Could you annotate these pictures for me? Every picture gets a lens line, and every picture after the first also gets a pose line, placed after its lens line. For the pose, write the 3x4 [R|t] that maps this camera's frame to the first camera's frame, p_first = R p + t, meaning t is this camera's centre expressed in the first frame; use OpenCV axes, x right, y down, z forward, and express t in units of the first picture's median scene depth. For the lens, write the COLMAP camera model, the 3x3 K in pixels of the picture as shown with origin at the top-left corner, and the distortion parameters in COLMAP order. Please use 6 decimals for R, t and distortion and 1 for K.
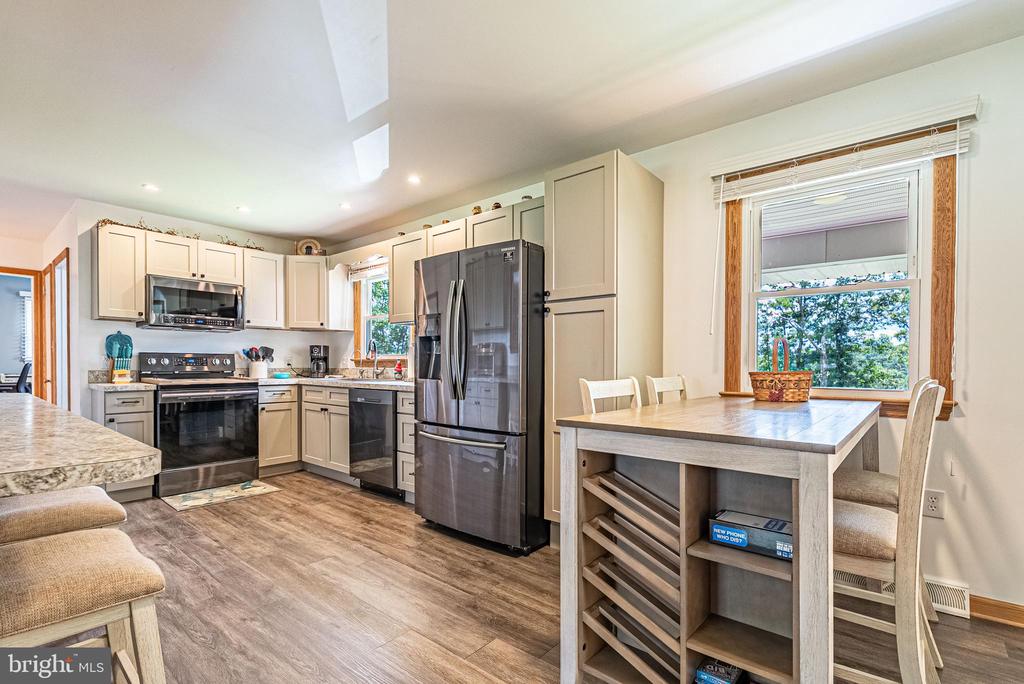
lens RADIAL K [[473.2, 0, 521.4], [0, 473.2, 377.0], [0, 0, 1]] dist [0.001679, -0.001587]
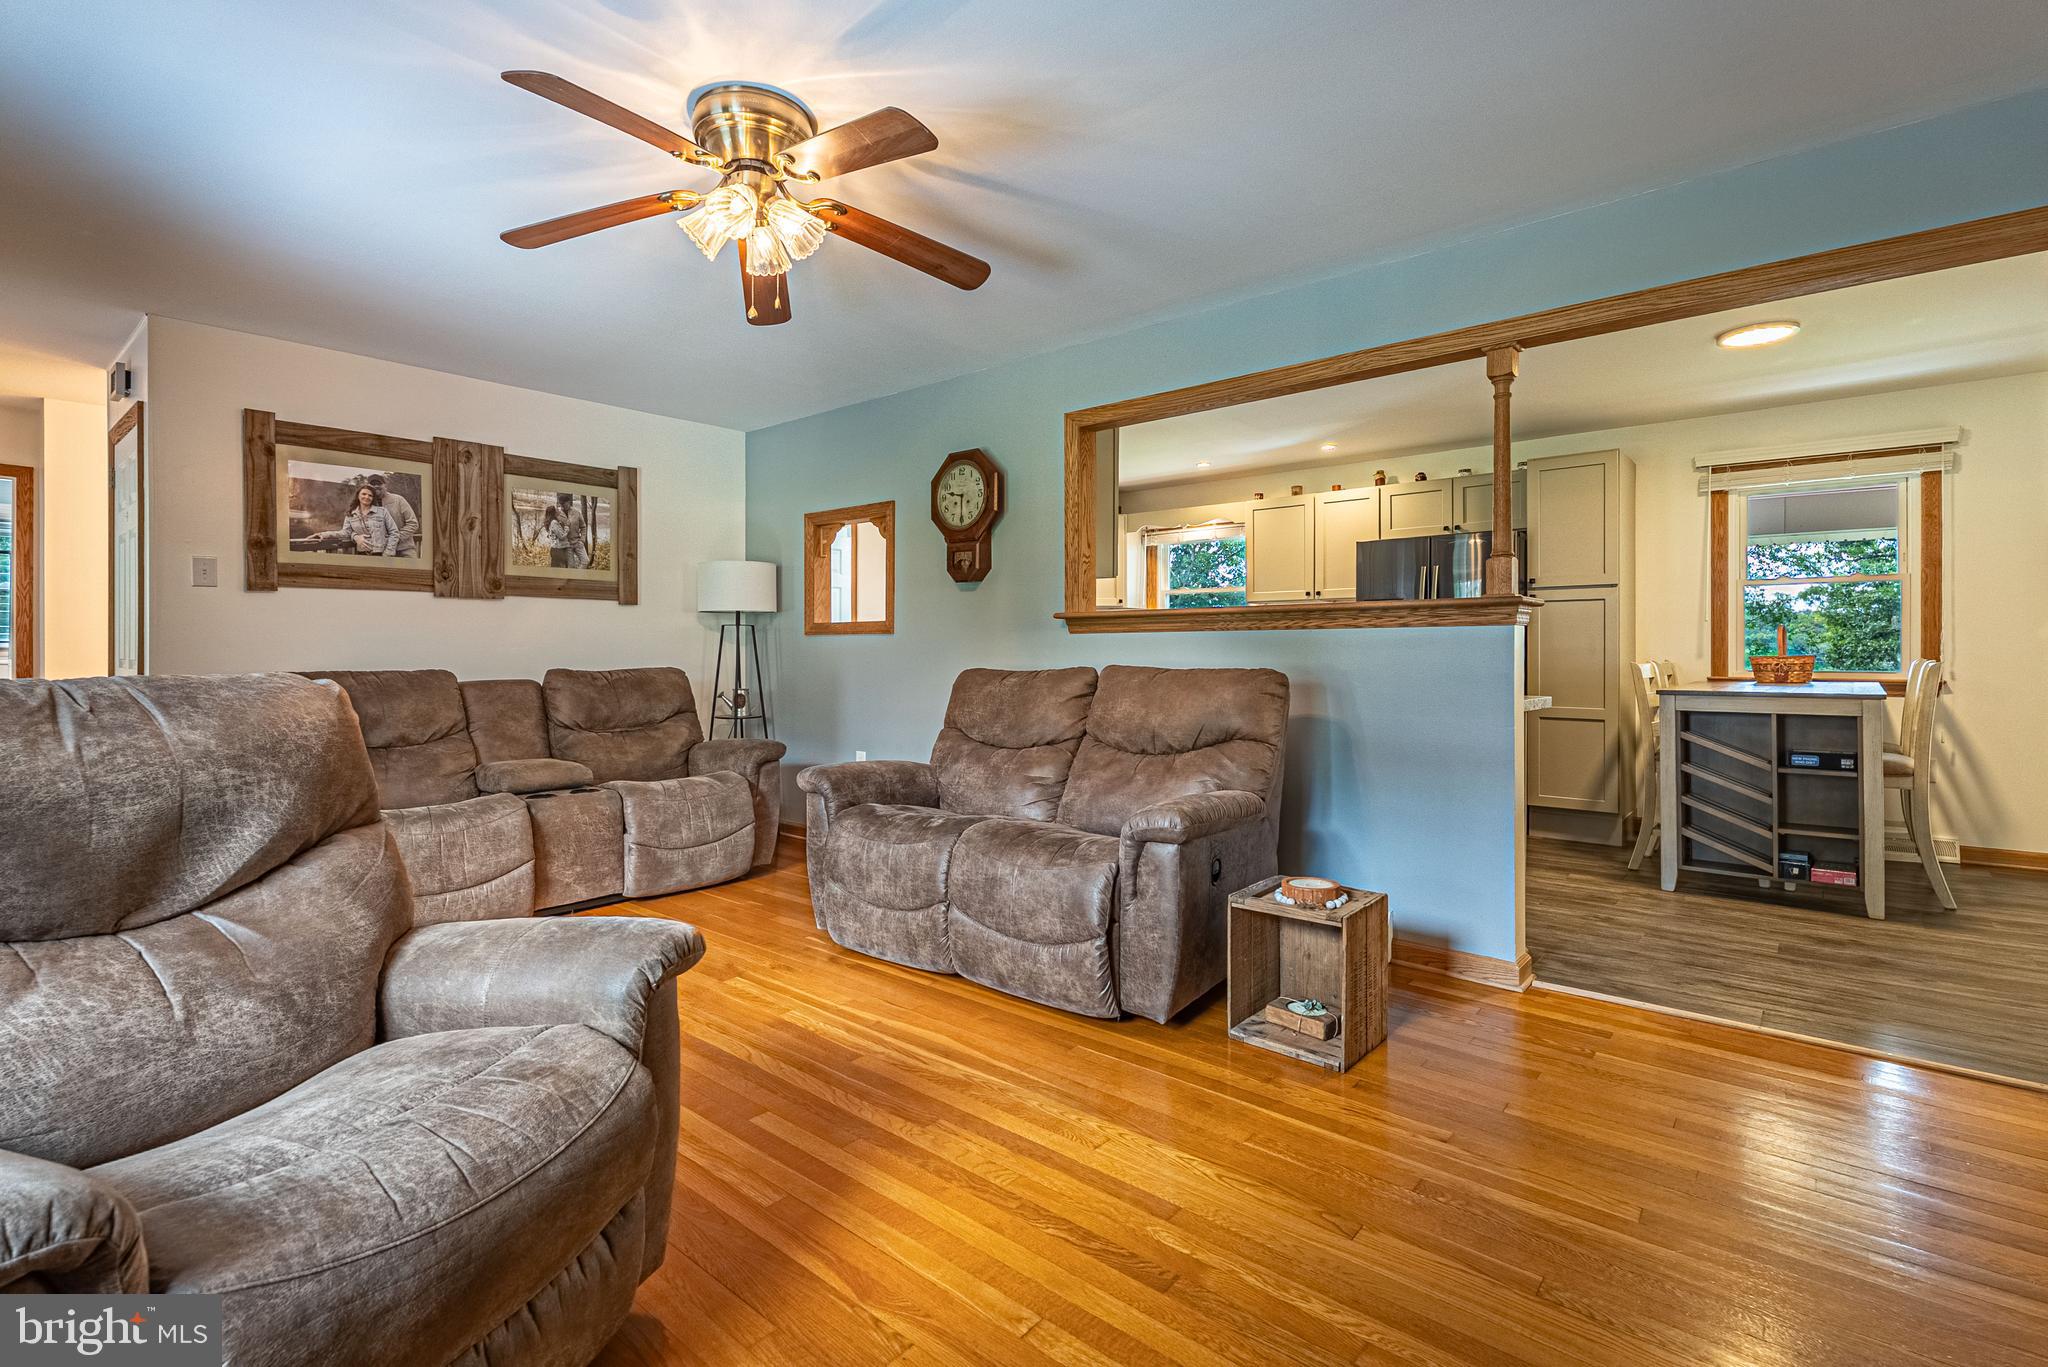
lens RADIAL K [[946.4, 0, 1019.4], [0, 946.4, 663.1], [0, 0, 1]] dist [0.001679, -0.001587]
pose [[0.999894, -0.003708, -0.014101, -1.159629], [0.003505, 0.999890, -0.014446, 0.029010], [0.014153, 0.014395, 0.999796, -1.191297]]
